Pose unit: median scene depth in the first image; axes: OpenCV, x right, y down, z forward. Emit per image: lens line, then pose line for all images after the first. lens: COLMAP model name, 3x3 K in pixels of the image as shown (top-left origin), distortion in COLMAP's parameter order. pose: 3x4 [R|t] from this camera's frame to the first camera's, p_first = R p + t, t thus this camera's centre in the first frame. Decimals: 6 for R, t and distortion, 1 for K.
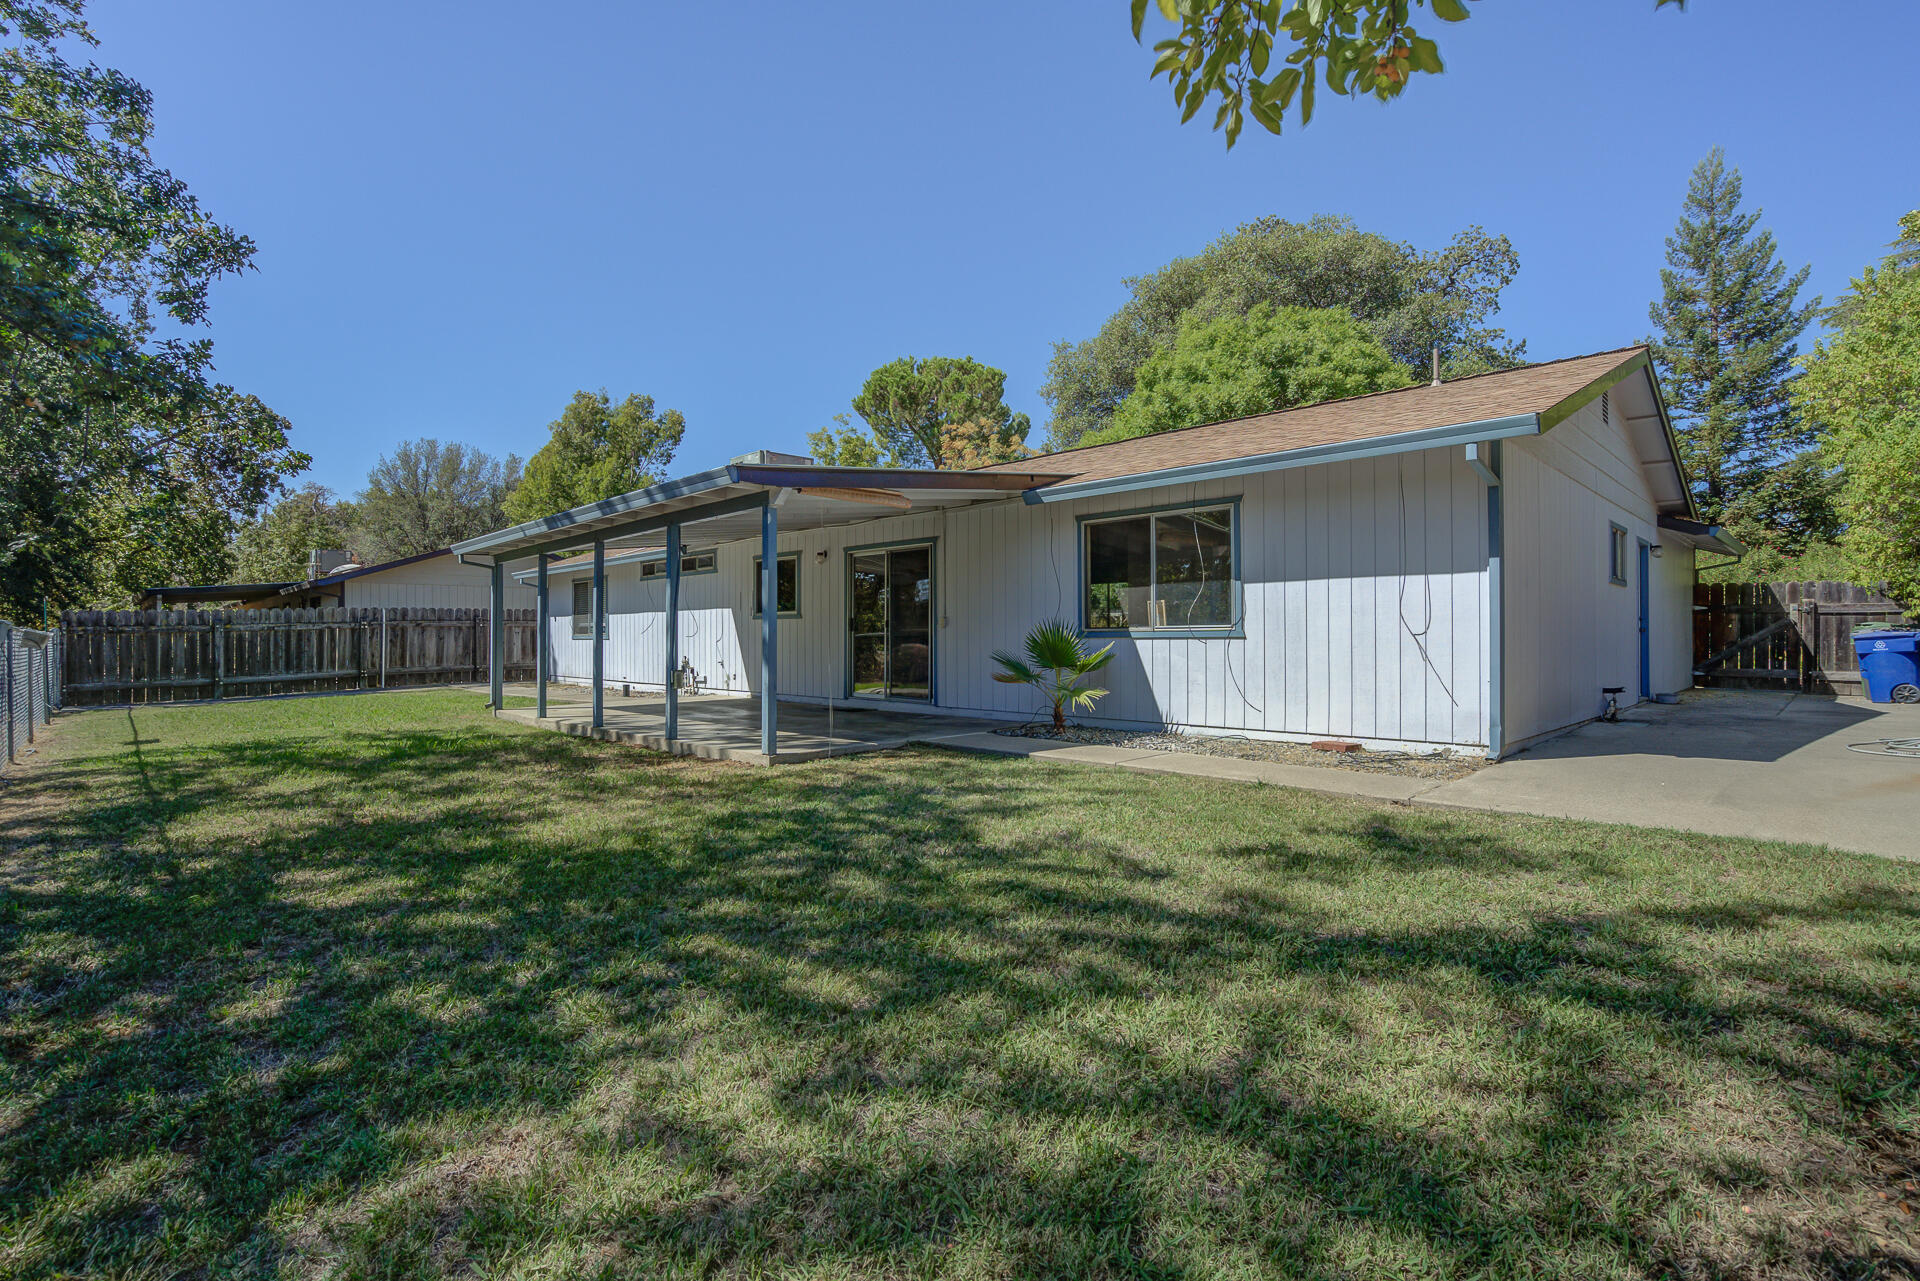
lens RADIAL K [[872.3, 0, 965.2], [0, 872.3, 641.6], [0, 0, 1]] dist [-0.023603, 0.000251]
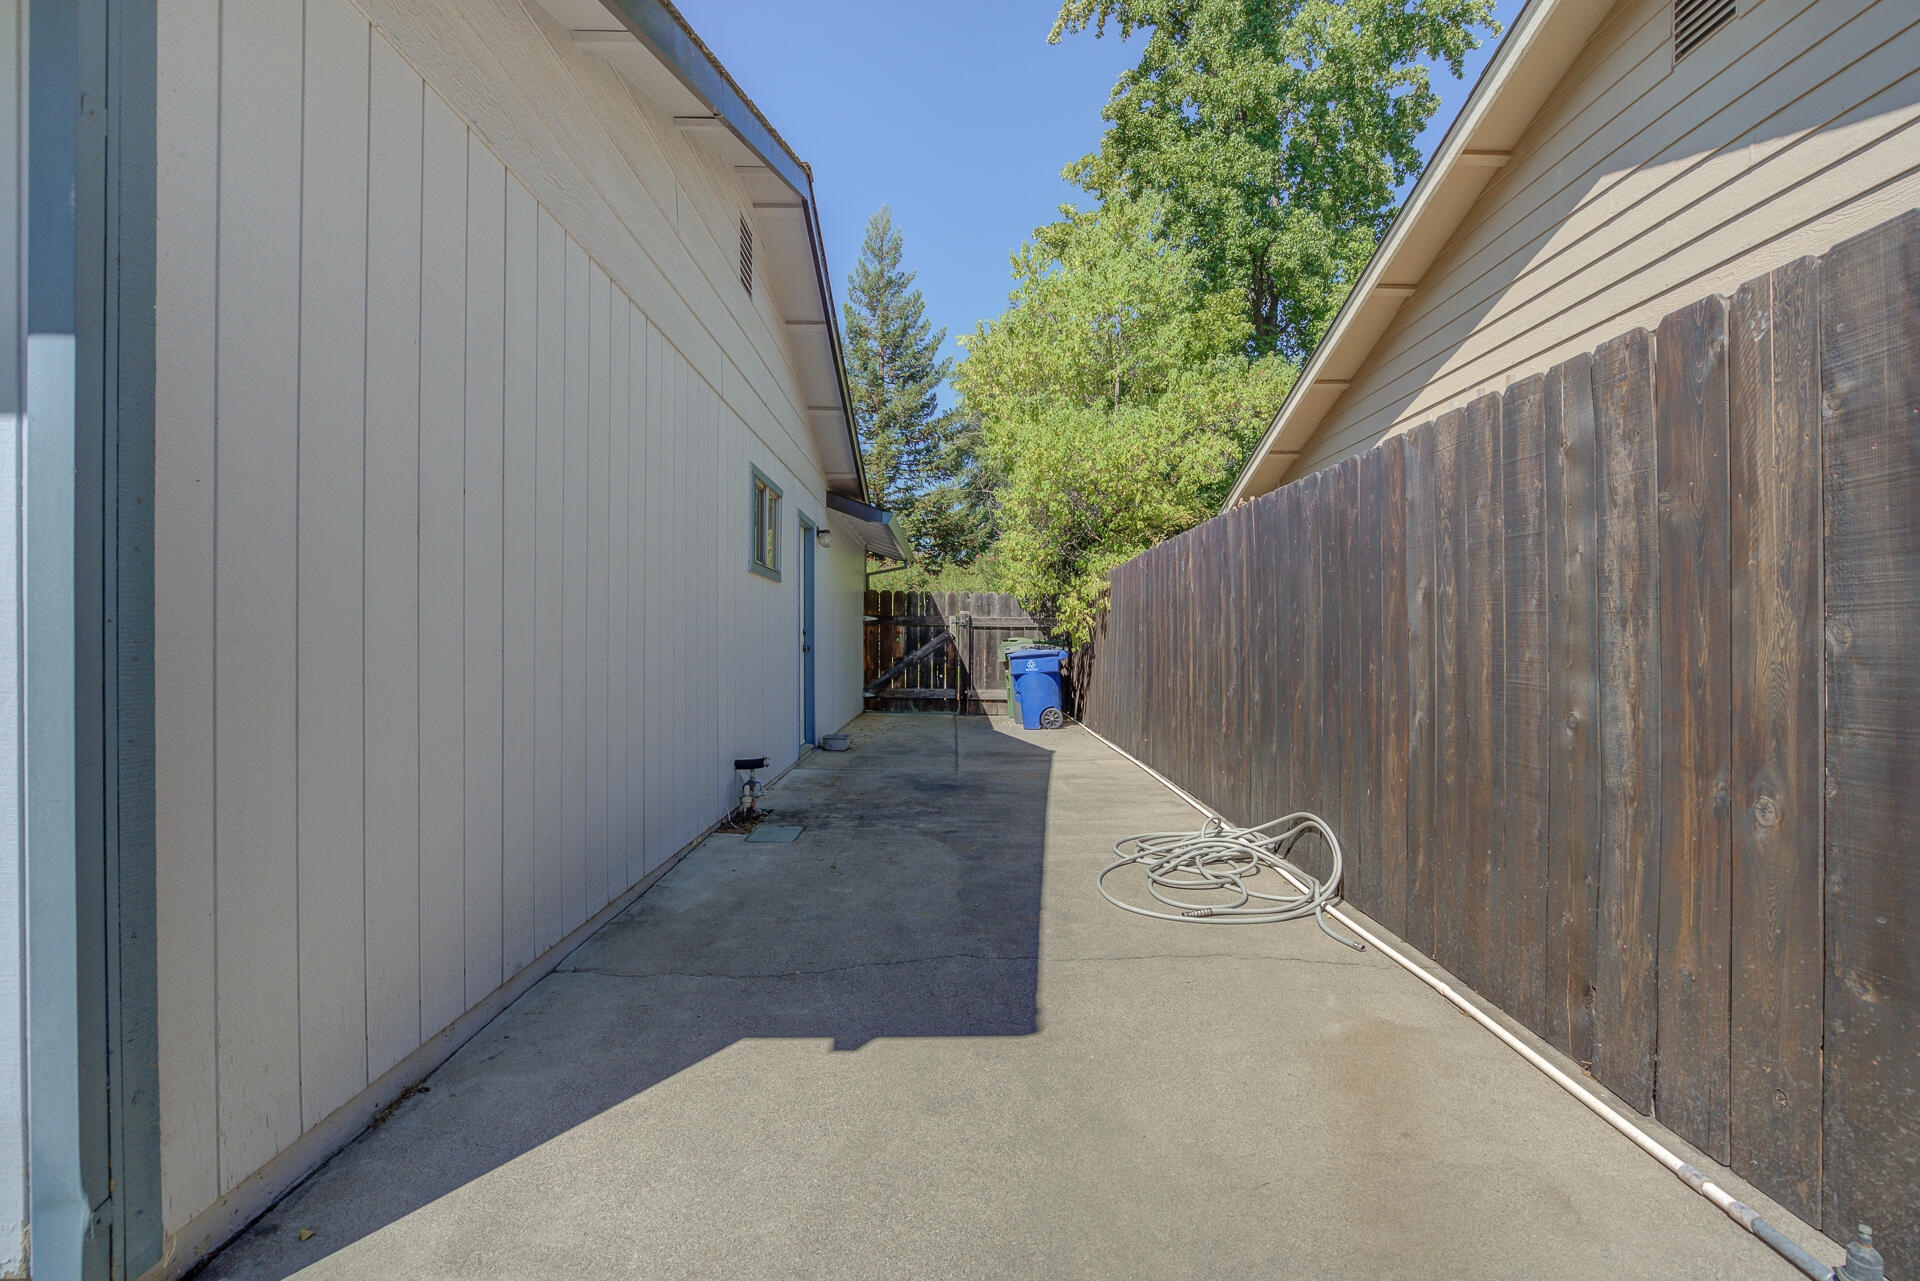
lens RADIAL K [[872.3, 0, 965.2], [0, 872.3, 641.6], [0, 0, 1]] dist [-0.023603, 0.000251]
pose [[0.682409, 0.003188, 0.730964, 0.258183], [-0.002069, 0.999995, -0.002429, -0.012753], [-0.730968, 0.000146, 0.682412, 0.304626]]
